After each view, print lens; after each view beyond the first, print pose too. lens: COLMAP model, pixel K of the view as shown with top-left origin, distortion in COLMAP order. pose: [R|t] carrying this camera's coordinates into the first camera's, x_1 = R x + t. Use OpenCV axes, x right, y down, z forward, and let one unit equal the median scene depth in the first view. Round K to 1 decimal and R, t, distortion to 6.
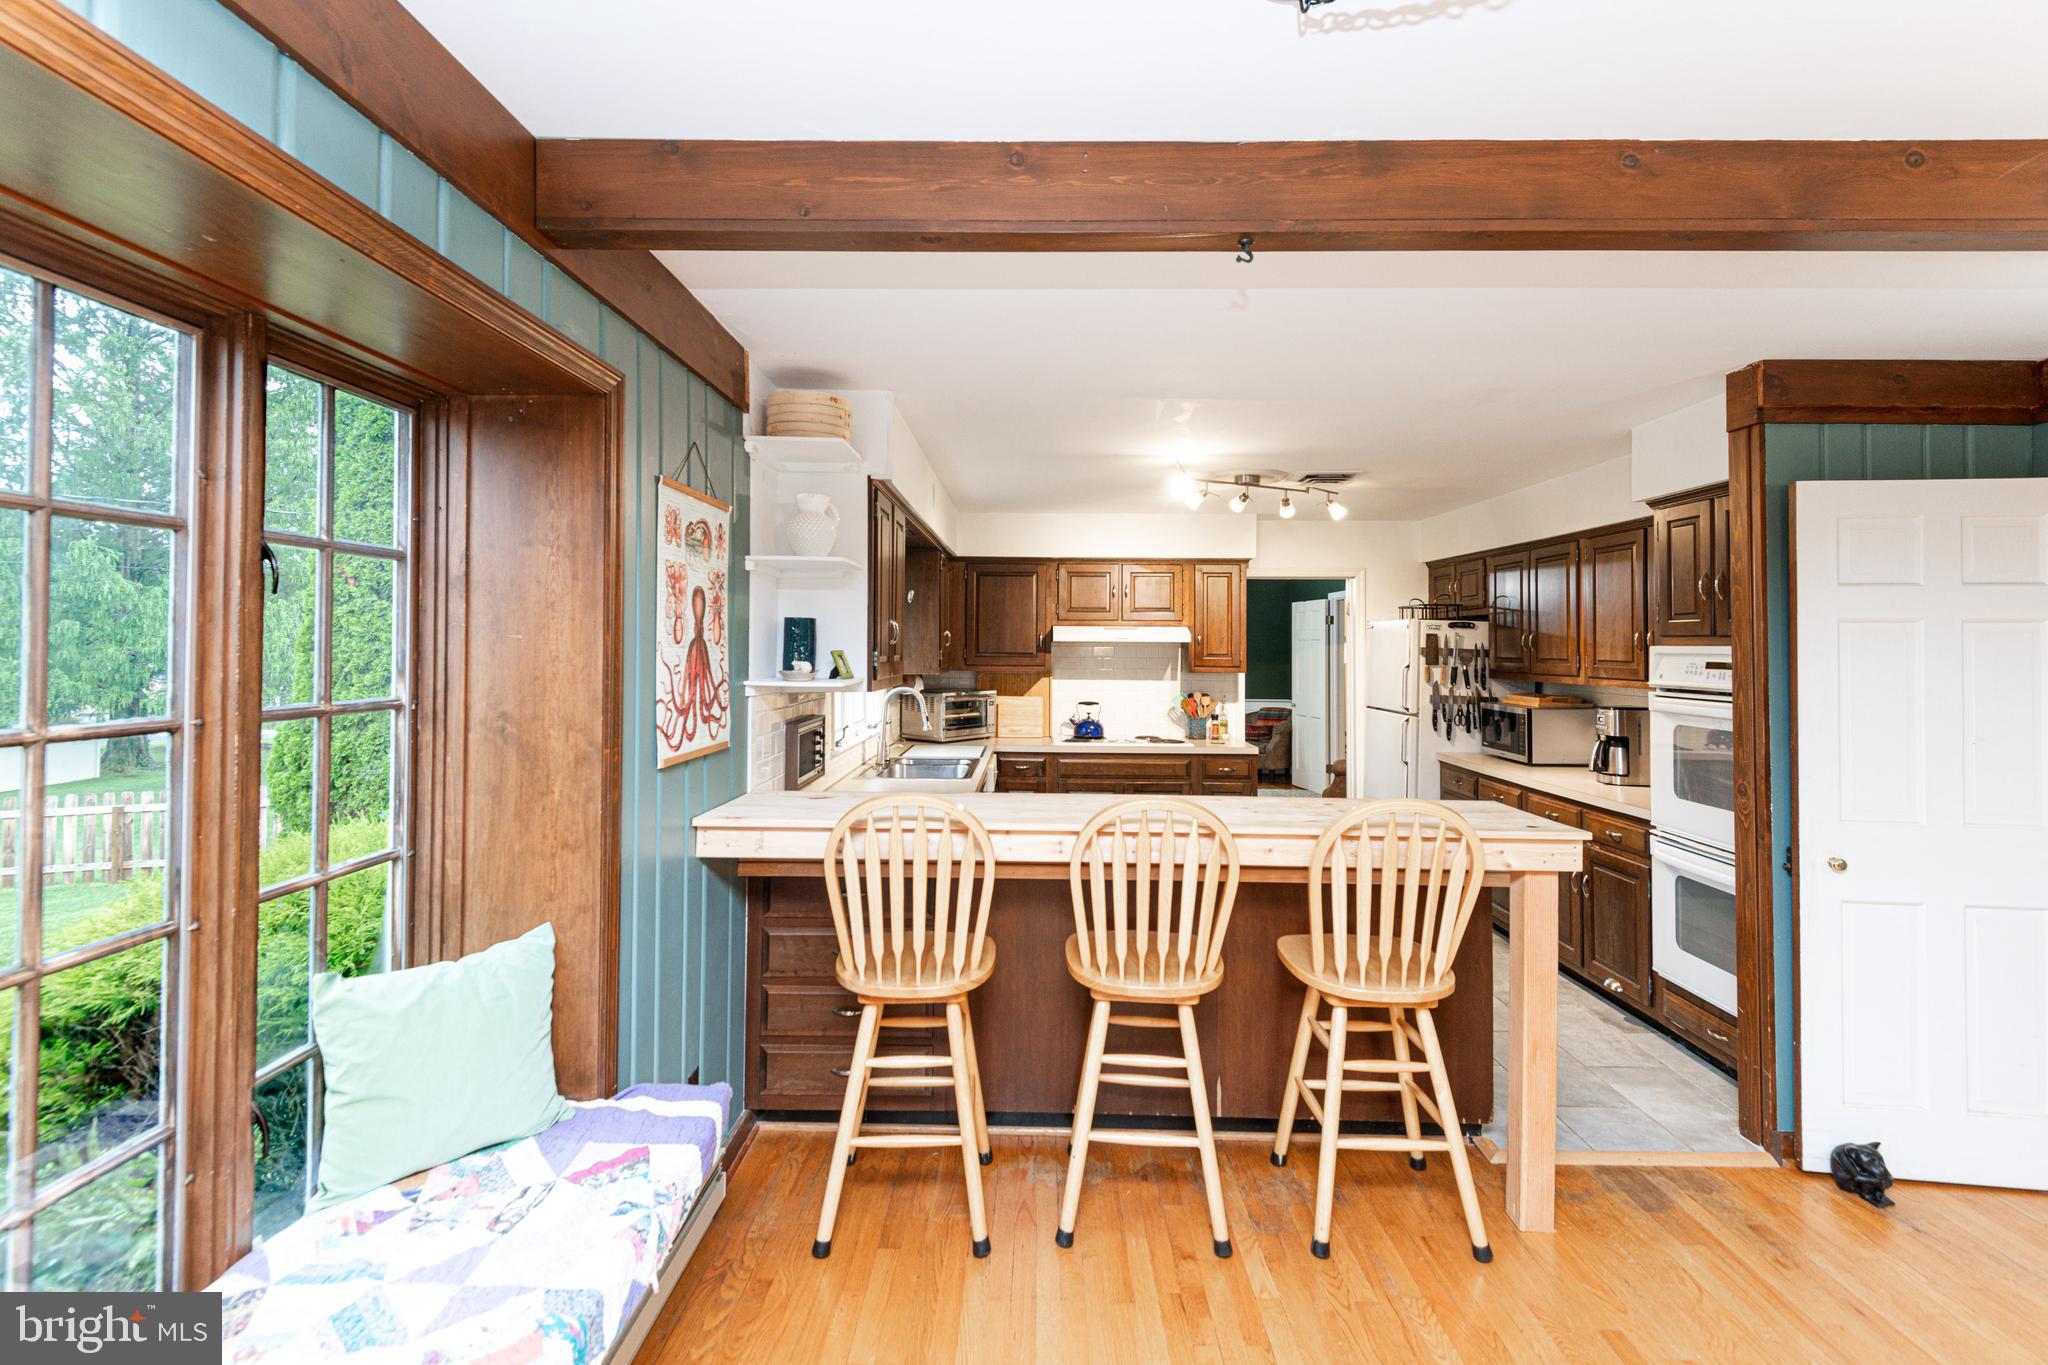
lens RADIAL K [[936.7, 0, 1025.2], [0, 936.7, 652.0], [0, 0, 1]] dist [0.033353, -0.017470]
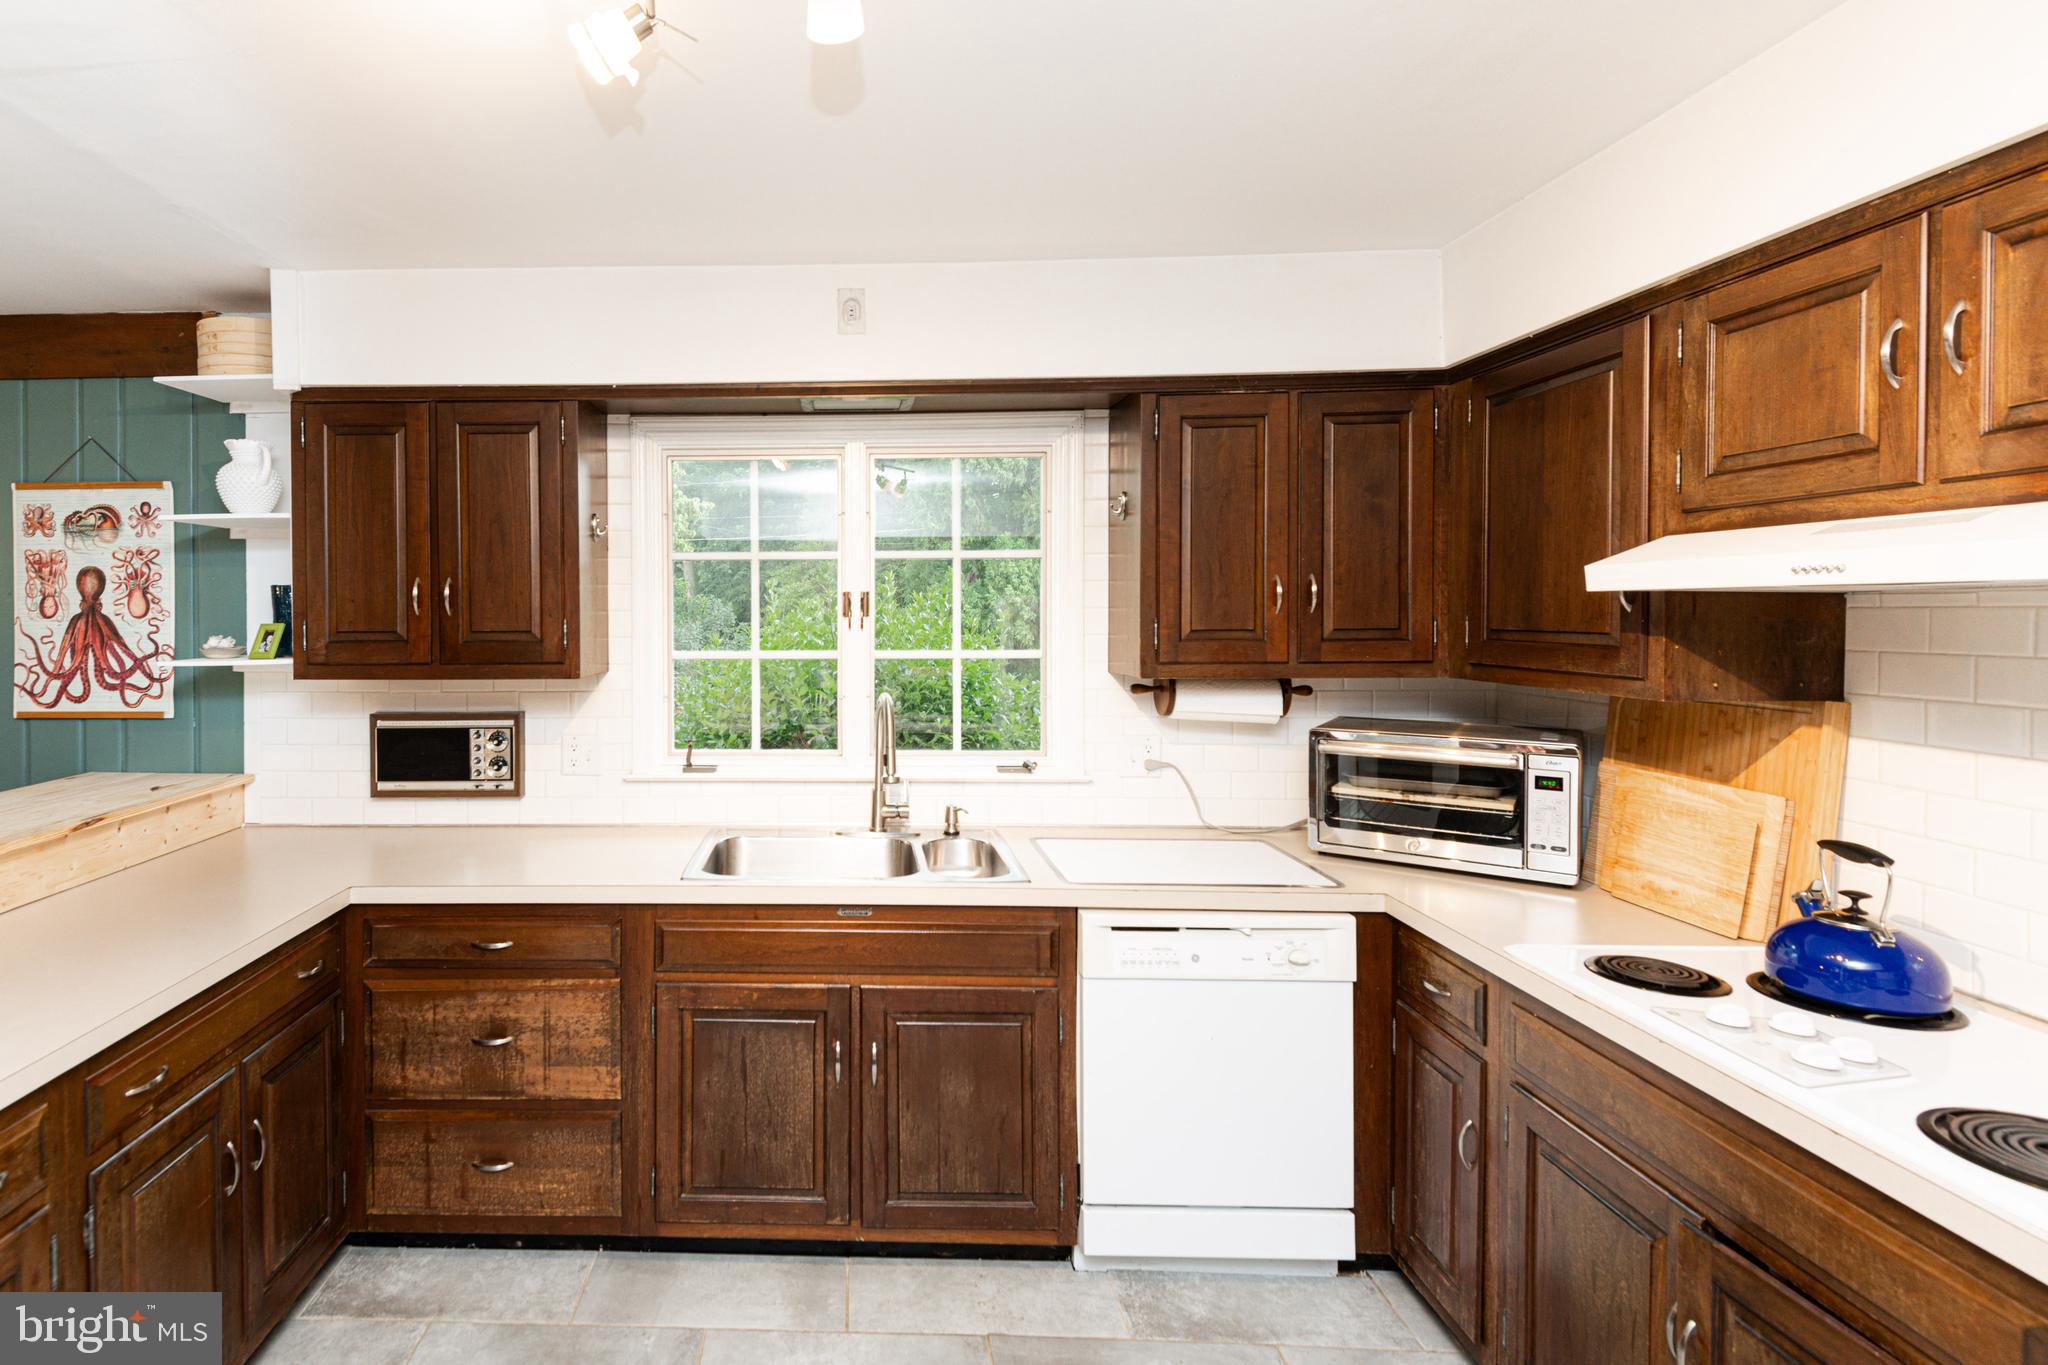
lens RADIAL K [[1000.2, 0, 809.6], [0, 1000.2, 643.6], [0, 0, 1]] dist [0.001642, -0.000005]
pose [[-0.027396, 0.023766, -0.999342, 0.380216], [-0.000934, 0.999716, 0.023801, -0.003390], [0.999624, 0.001585, -0.027366, 0.869924]]
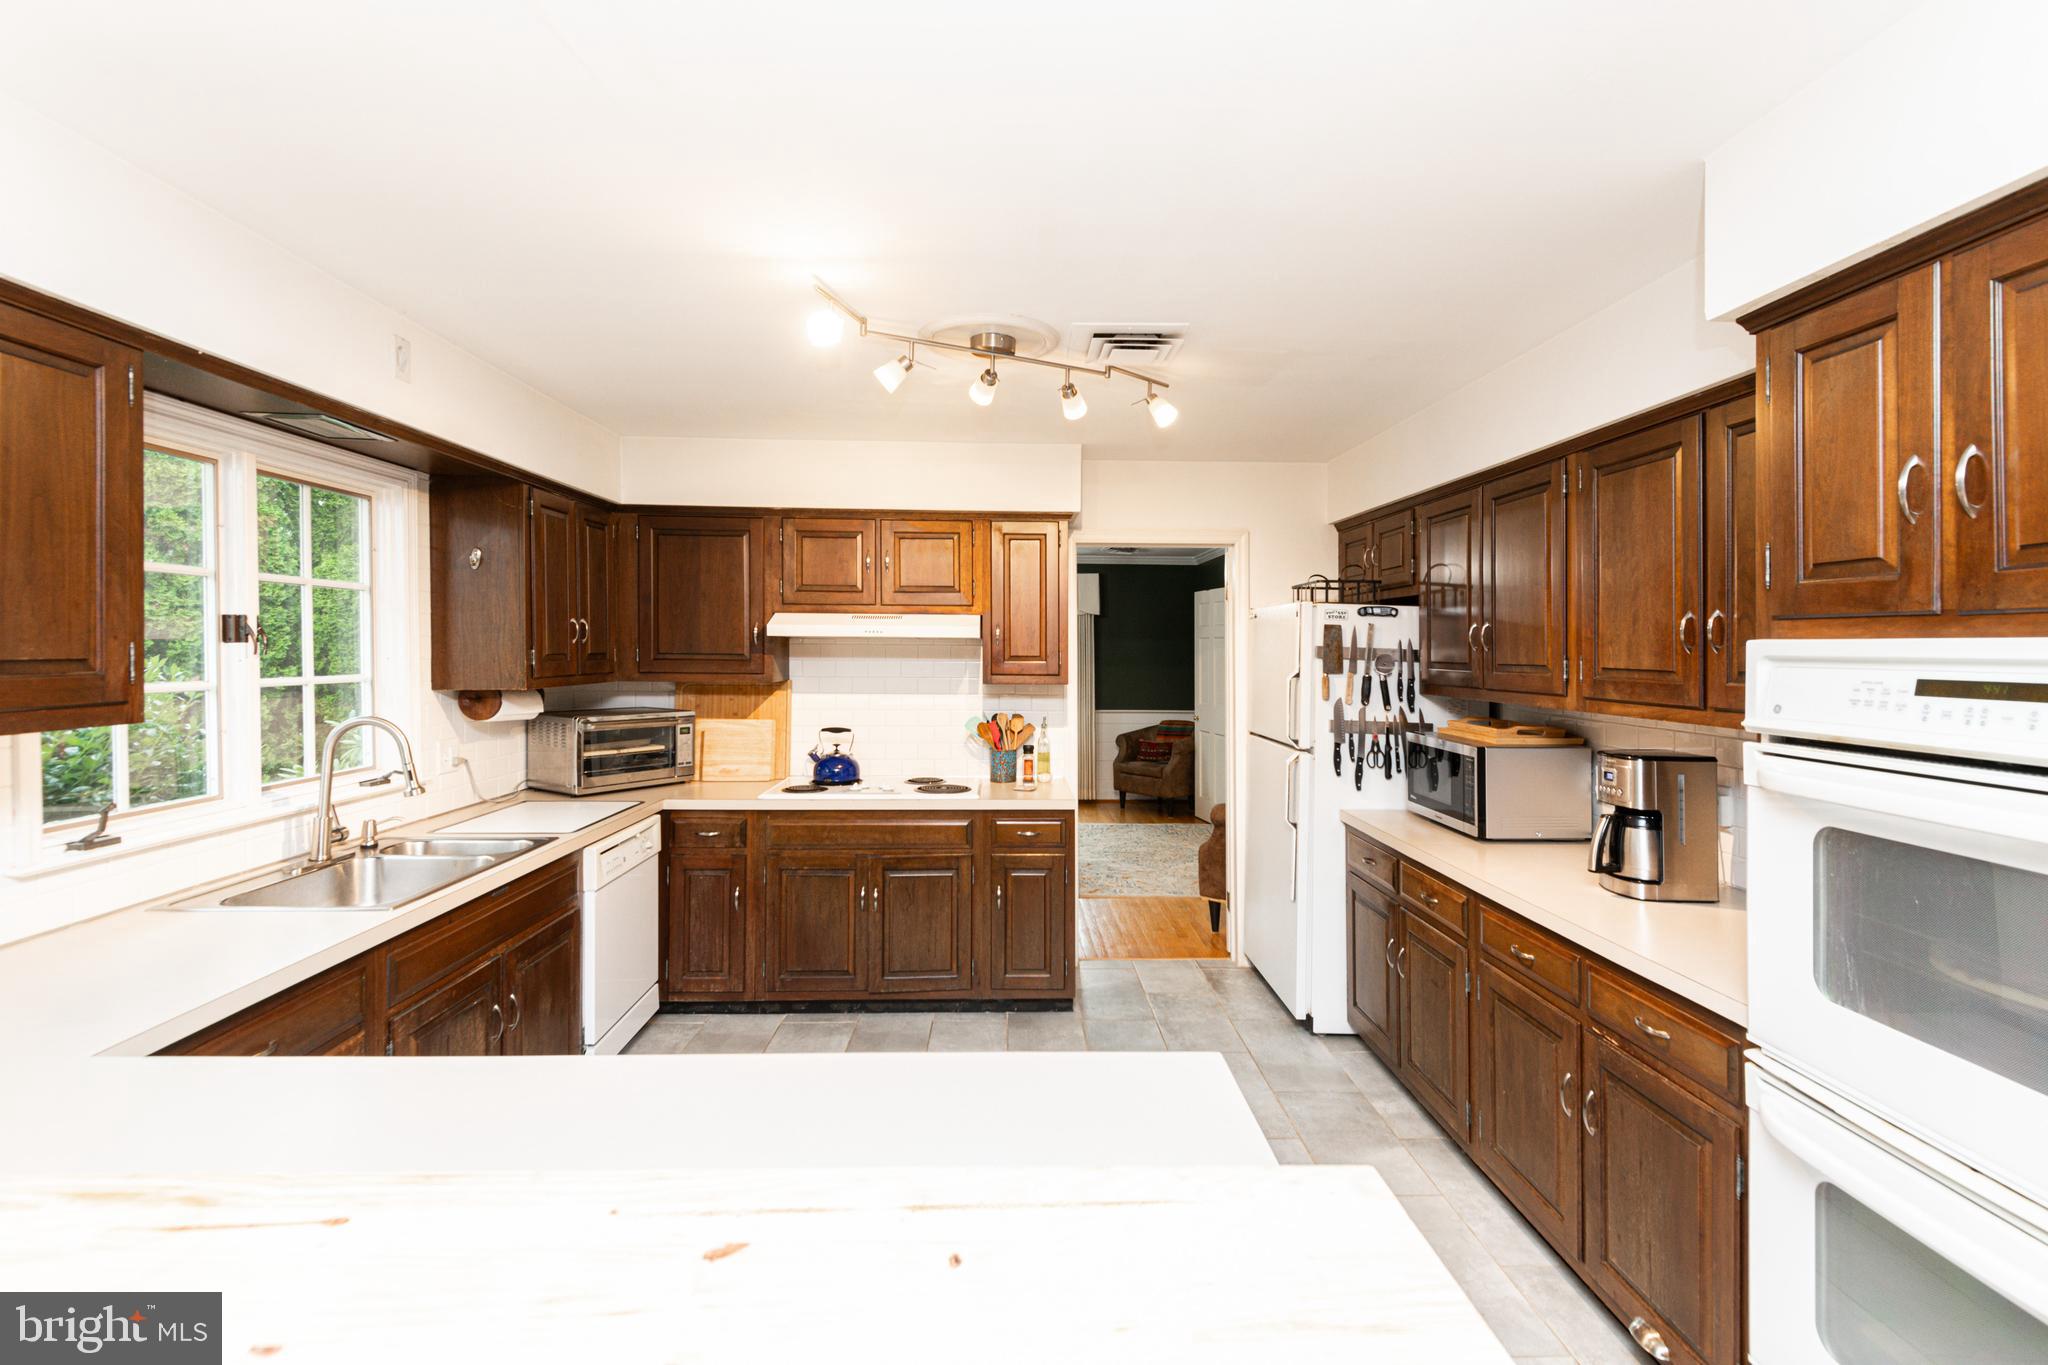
lens RADIAL K [[921.8, 0, 1041.7], [0, 921.8, 660.1], [0, 0, 1]] dist [0.049229, -0.025039]
pose [[0.998719, -0.000128, 0.050594, 0.210317], [-0.000294, 0.999965, 0.008327, -0.000424], [-0.050593, -0.008331, 0.998685, 0.395580]]
